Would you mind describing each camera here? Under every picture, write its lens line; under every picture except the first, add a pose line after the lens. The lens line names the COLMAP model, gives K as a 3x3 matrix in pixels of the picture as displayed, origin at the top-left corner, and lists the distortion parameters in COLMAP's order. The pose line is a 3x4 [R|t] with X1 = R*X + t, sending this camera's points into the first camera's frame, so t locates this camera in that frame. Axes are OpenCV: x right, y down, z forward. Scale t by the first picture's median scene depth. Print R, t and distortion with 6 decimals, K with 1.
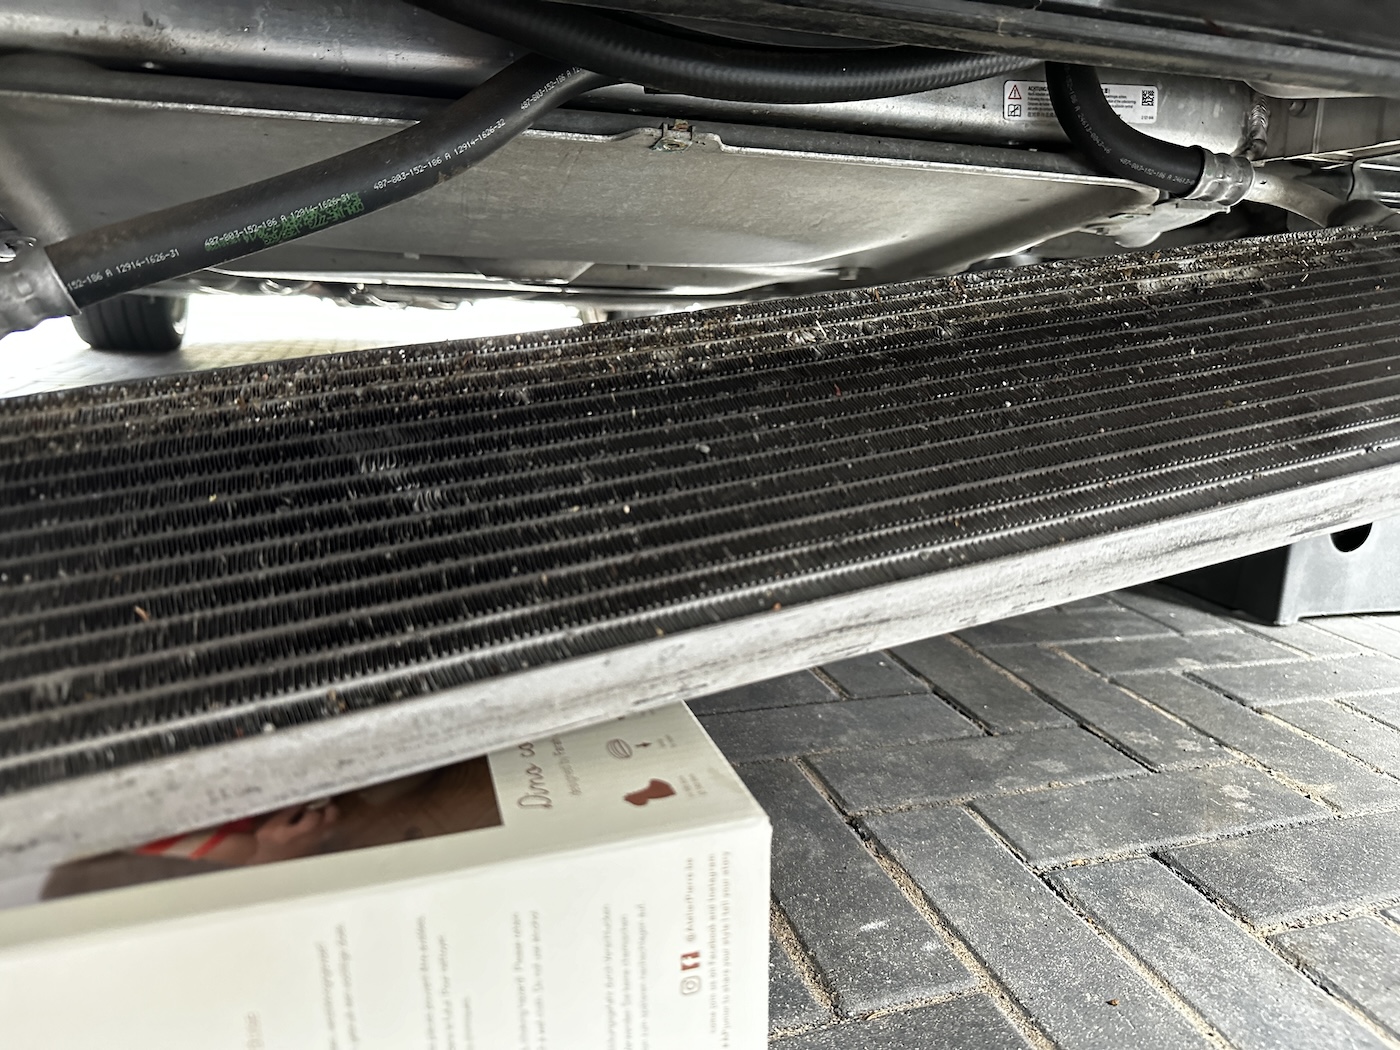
lens RADIAL K [[981.6, 0, 701.8], [0, 981.6, 417.5], [0, 0, 1]] dist [0.093767, -0.112392]
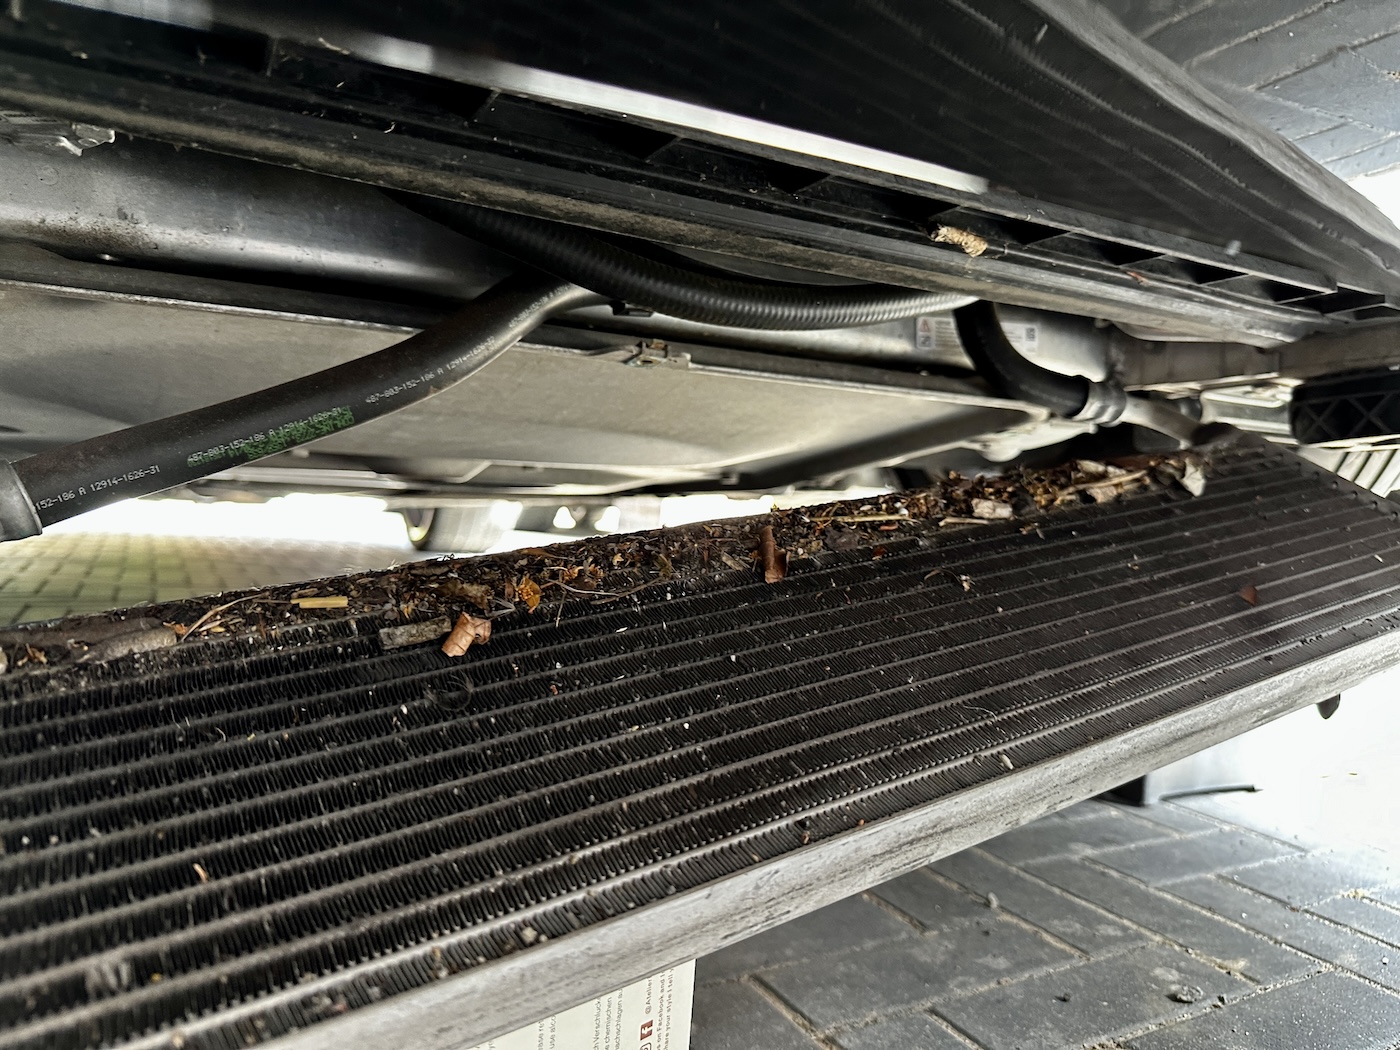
lens RADIAL K [[953.1, 0, 751.2], [0, 953.1, 496.4], [0, 0, 1]] dist [0.092565, -0.097090]
pose [[0.984692, -0.001974, 0.174295, -0.168291], [0.024458, 0.991608, -0.126949, -0.011079], [-0.172581, 0.129268, 0.976476, 0.020414]]
